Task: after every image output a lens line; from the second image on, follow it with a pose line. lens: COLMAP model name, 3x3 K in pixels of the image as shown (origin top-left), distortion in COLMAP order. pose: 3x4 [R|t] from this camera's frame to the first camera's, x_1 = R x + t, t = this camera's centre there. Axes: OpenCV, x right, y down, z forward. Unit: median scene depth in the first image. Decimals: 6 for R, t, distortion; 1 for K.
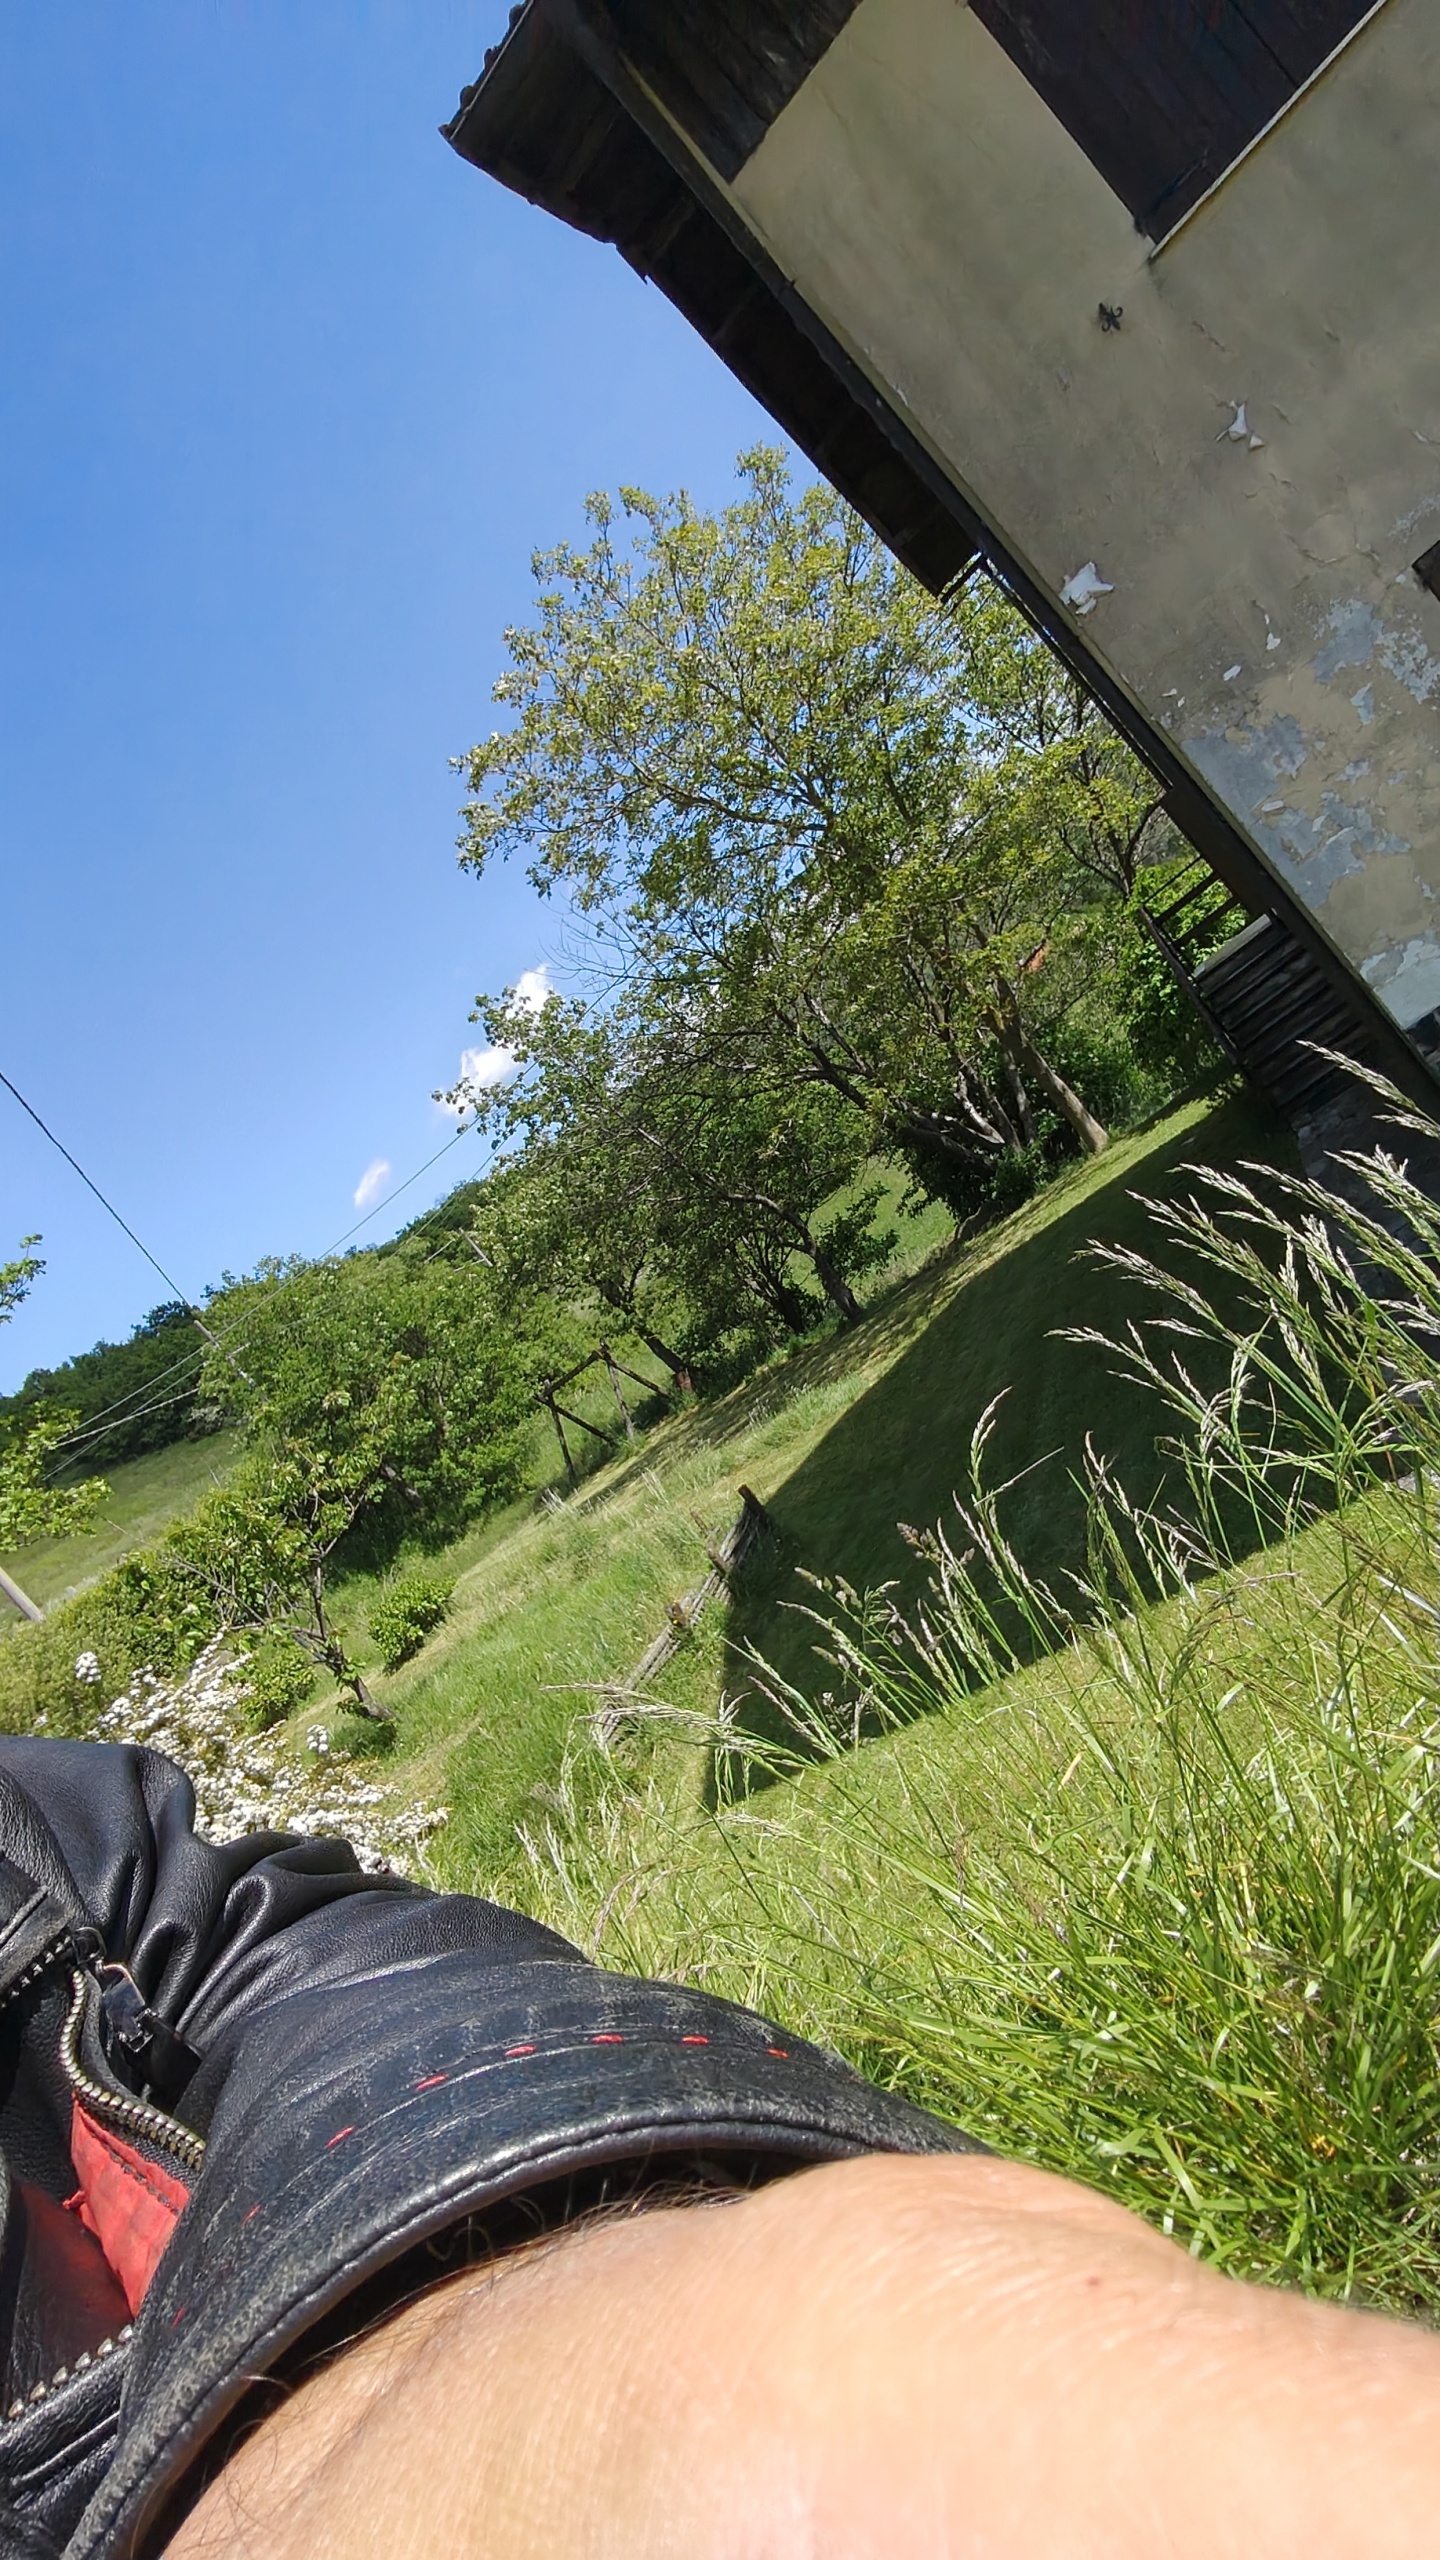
lens RADIAL K [[1209.7, 0, 721.9], [0, 1209.7, 1284.1], [0, 0, 1]] dist [0.000279, -0.001399]
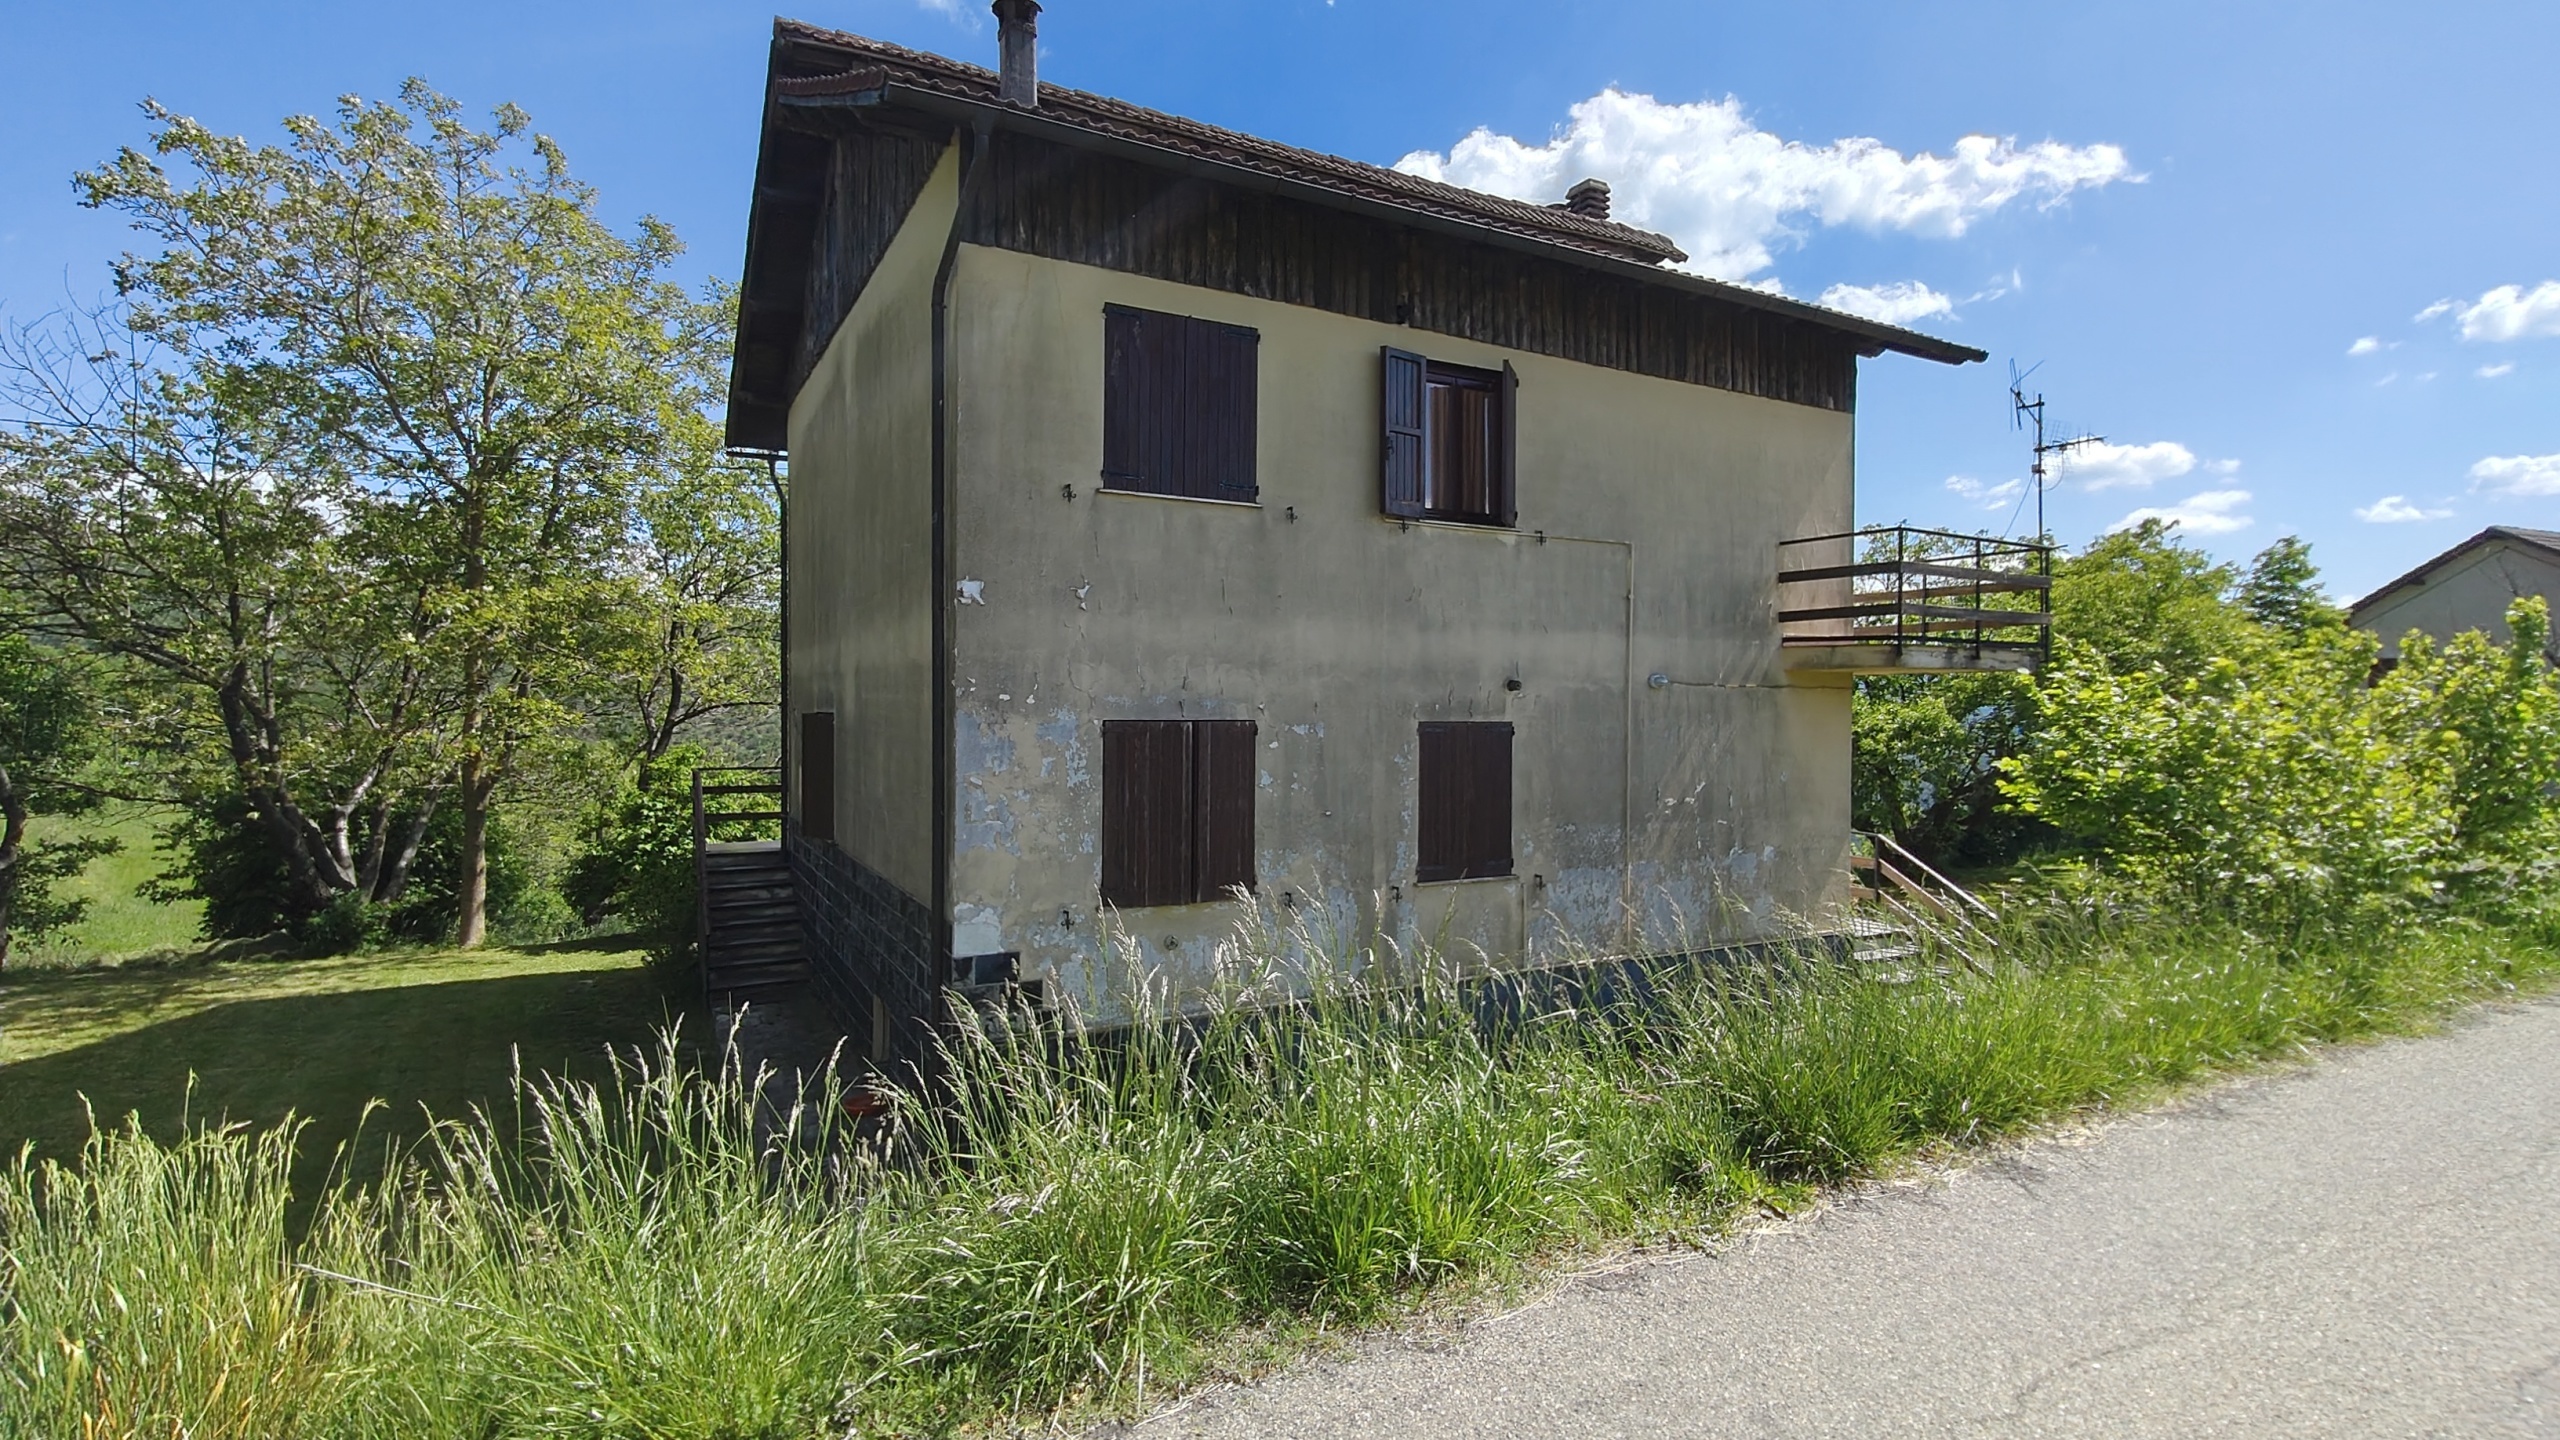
lens RADIAL K [[1209.7, 0, 1281.5], [0, 1209.7, 717.8], [0, 0, 1]] dist [0.000279, -0.001399]
pose [[0.439539, 0.641959, 0.628246, -0.111074], [-0.314516, 0.765149, -0.561806, 0.080417], [-0.841359, 0.049342, 0.538220, -0.038812]]
